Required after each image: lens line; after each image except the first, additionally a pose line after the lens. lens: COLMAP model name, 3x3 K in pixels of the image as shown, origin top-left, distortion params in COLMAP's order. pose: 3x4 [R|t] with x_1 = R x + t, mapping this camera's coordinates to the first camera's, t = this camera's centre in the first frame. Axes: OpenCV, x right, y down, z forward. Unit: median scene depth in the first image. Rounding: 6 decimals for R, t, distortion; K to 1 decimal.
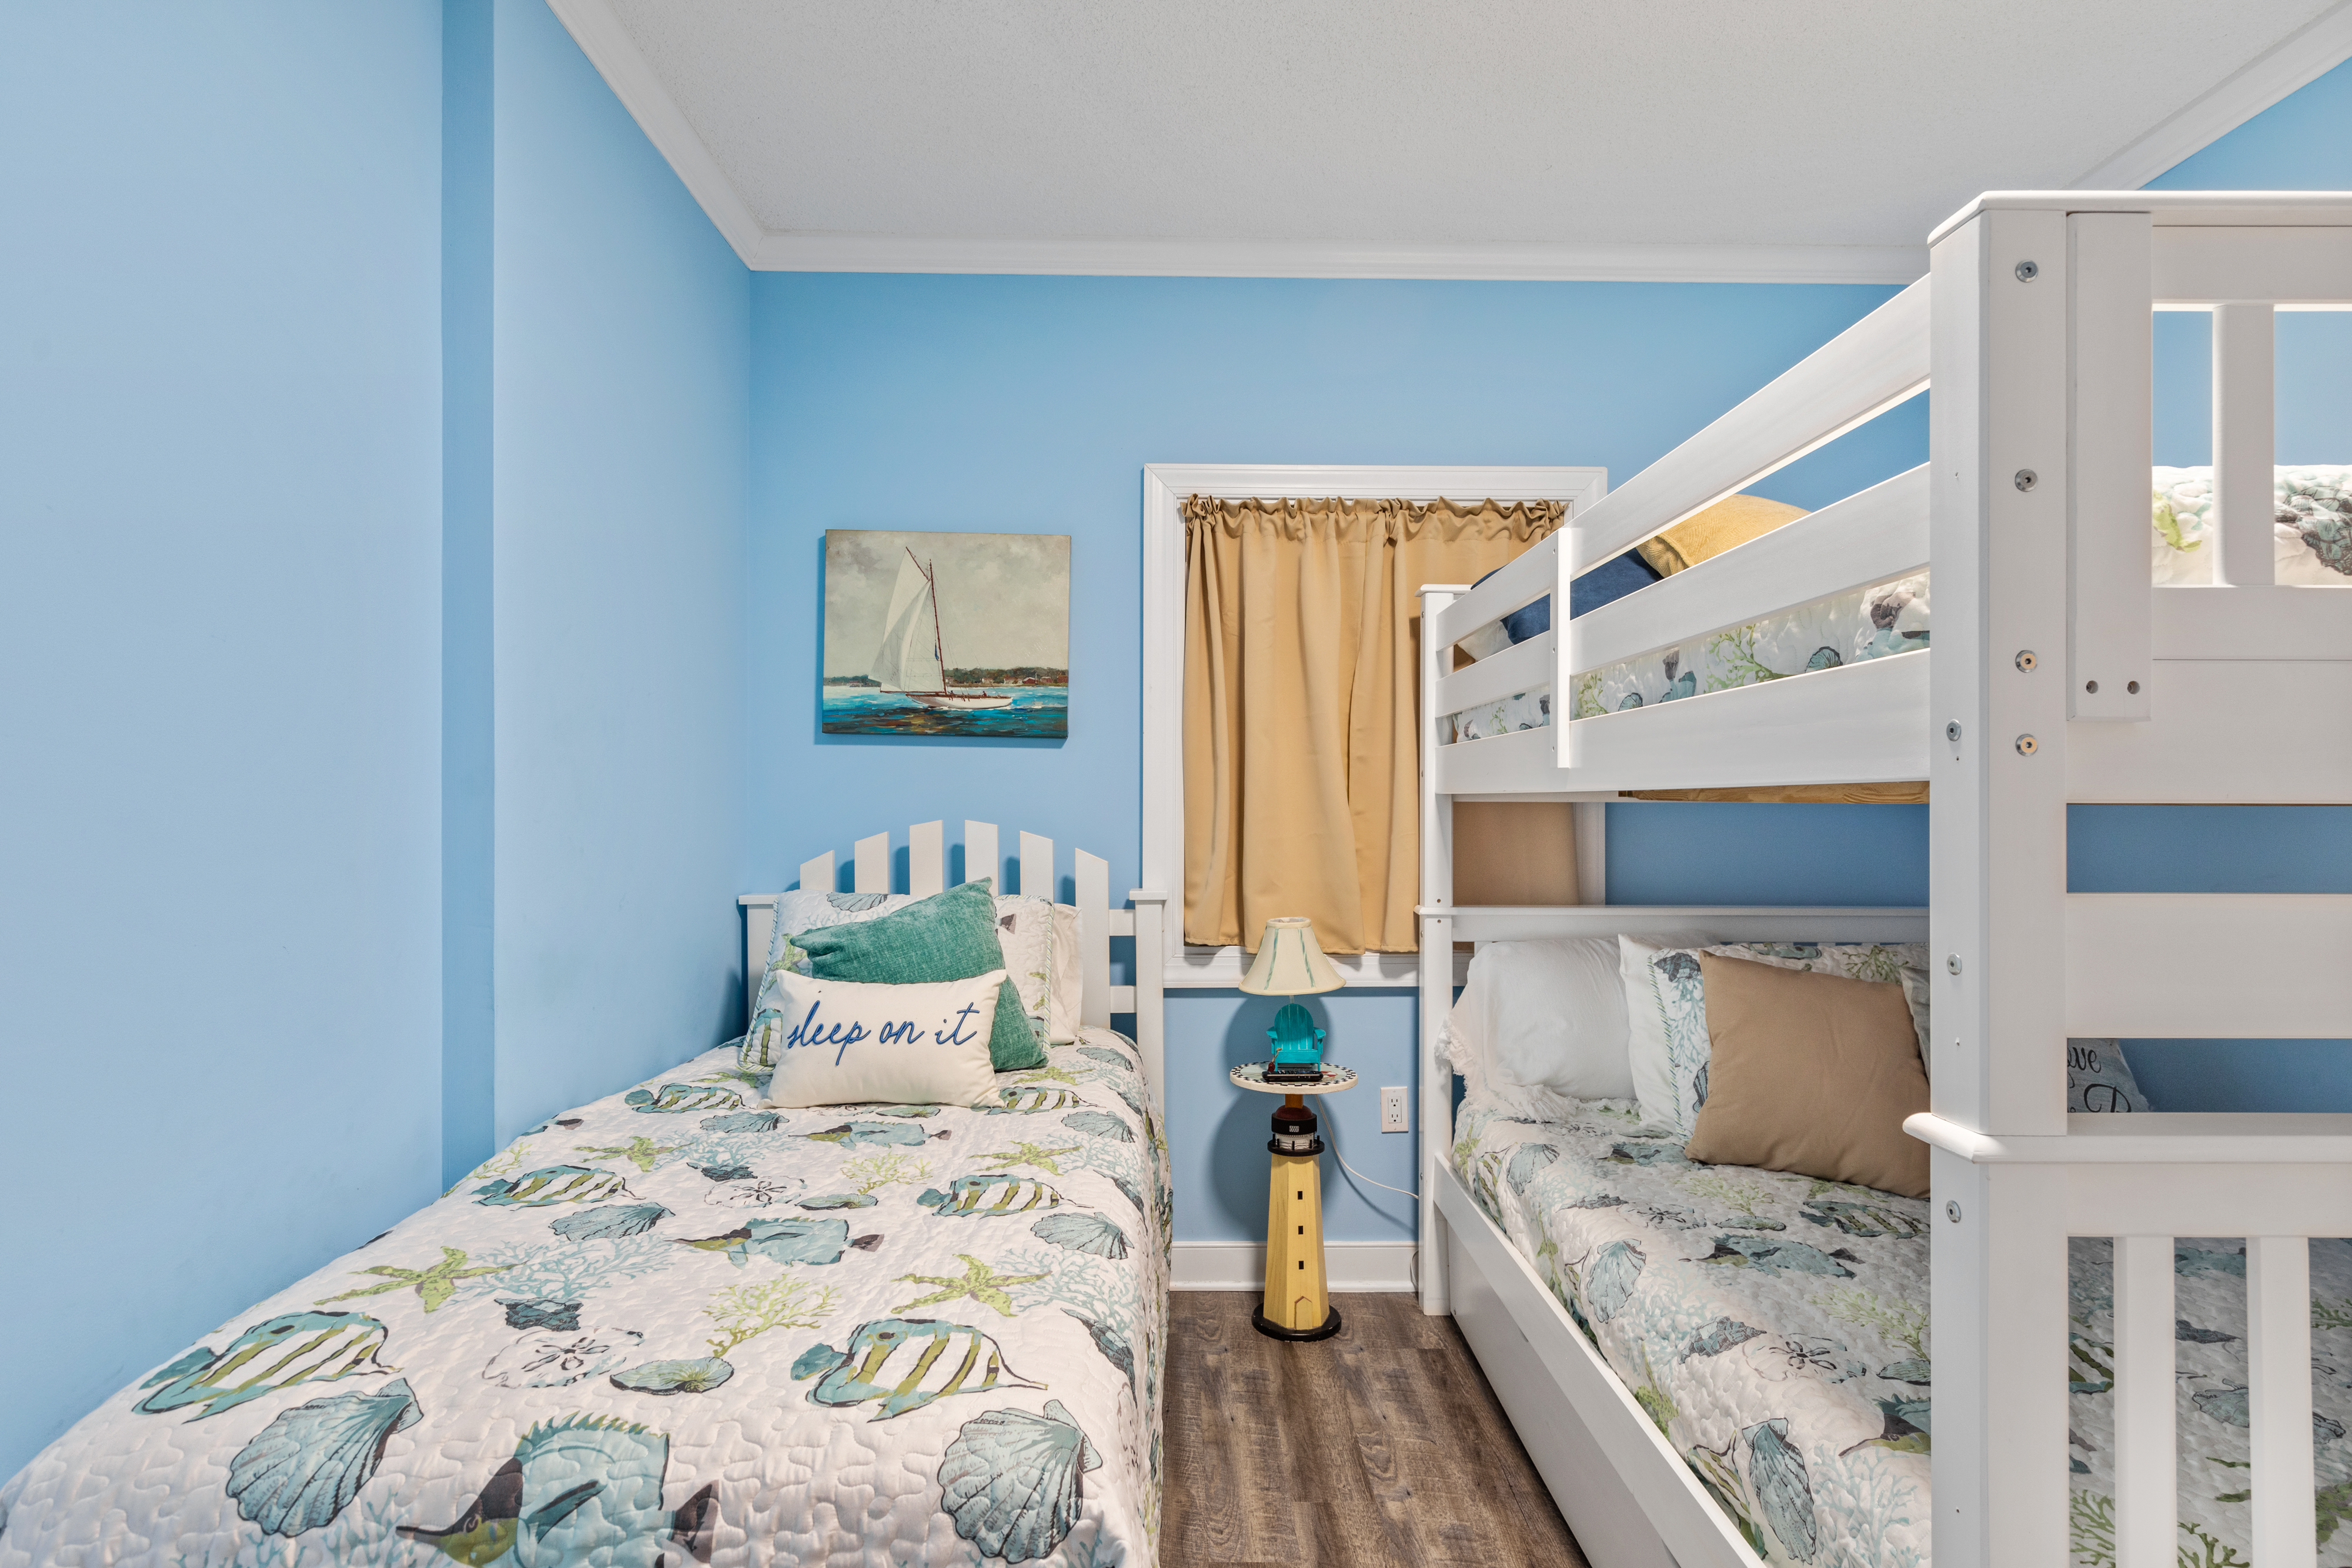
lens RADIAL K [[1186.0, 0, 1191.1], [0, 1186.0, 793.1], [0, 0, 1]] dist [0.001758, 0.000343]
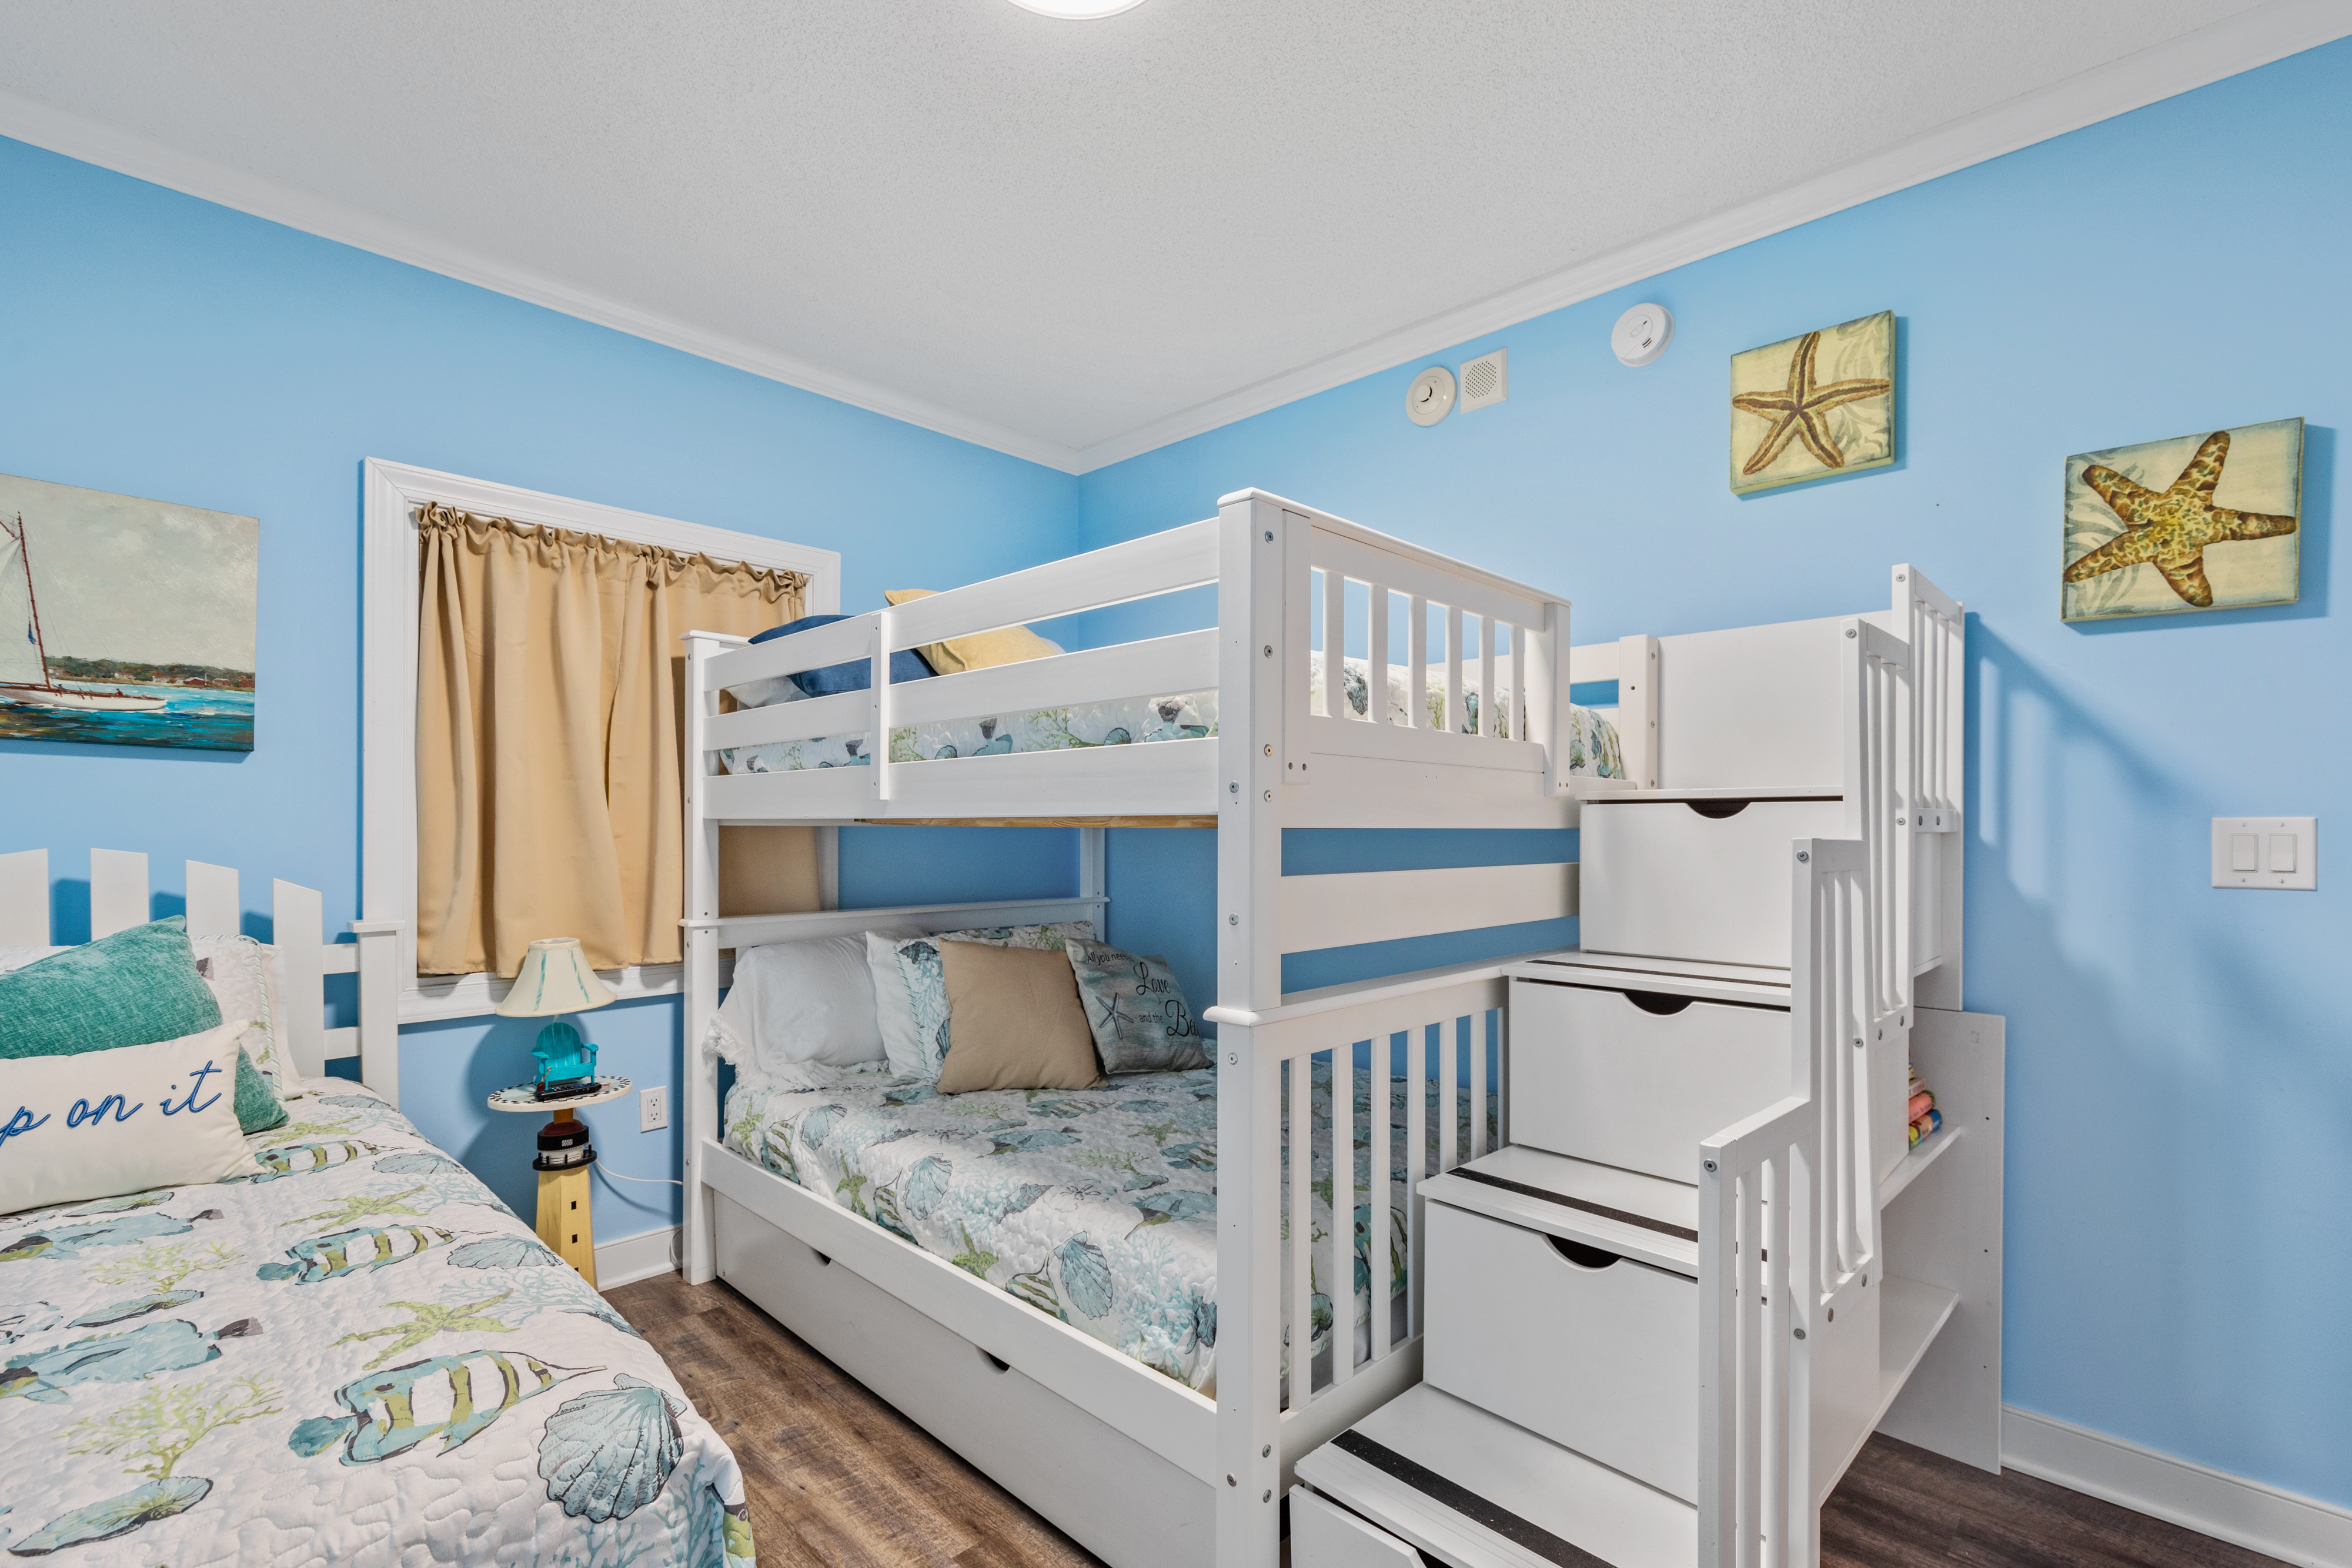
lens RADIAL K [[1049.4, 0, 1170.5], [0, 1049.4, 825.3], [0, 0, 1]] dist [0.000198, -0.000229]
pose [[0.714318, 0.000931, 0.699820, -0.213507], [-0.006282, 0.999967, 0.005082, -0.001053], [-0.699793, -0.008026, 0.714301, -0.020701]]
